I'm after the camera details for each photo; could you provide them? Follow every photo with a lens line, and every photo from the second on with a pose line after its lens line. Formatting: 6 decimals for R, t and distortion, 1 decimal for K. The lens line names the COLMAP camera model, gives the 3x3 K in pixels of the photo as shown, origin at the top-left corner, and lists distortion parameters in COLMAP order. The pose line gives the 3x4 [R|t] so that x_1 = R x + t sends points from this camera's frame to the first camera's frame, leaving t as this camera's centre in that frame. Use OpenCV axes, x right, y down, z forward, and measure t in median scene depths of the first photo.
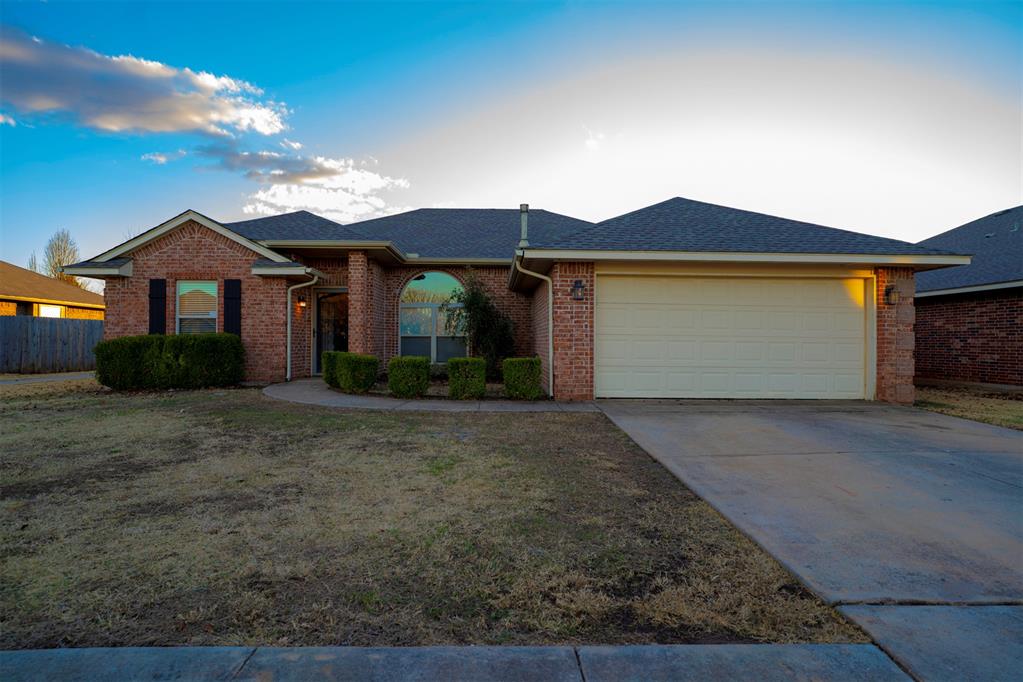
lens RADIAL K [[448.0, 0, 511.5], [0, 448.0, 341.0], [0, 0, 1]] dist [-0.029328, 0.012779]
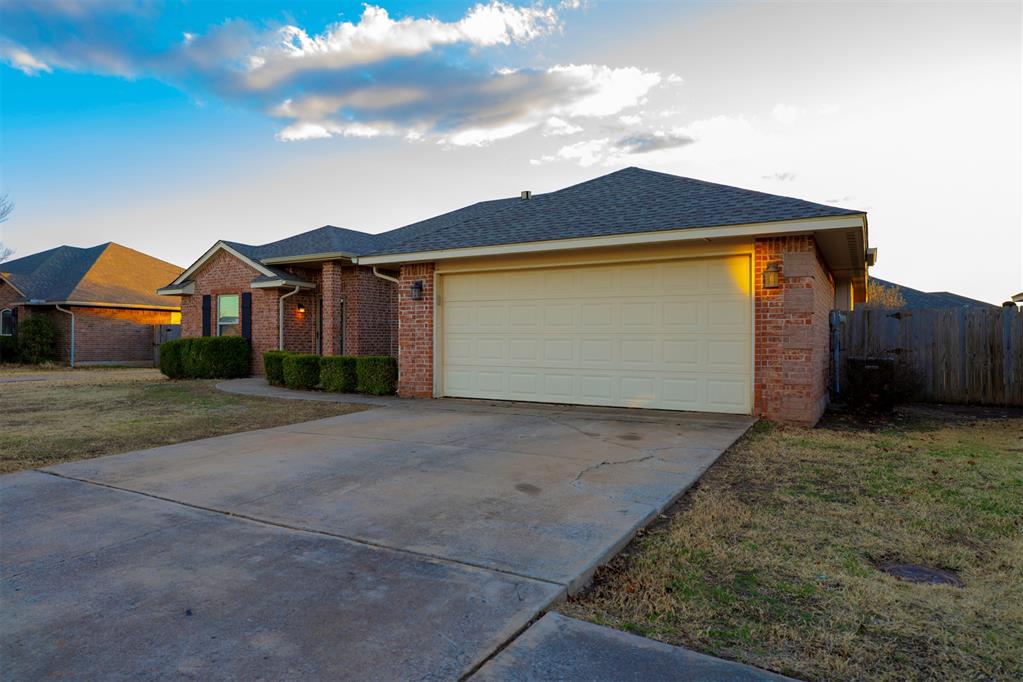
lens RADIAL K [[563.5, 0, 515.1], [0, 563.5, 339.8], [0, 0, 1]] dist [-0.037763, 0.033919]
pose [[0.883729, -0.007068, -0.467946, 0.884100], [0.004874, 0.999971, -0.005899, 0.007791], [0.467974, 0.002932, 0.883738, -0.039405]]
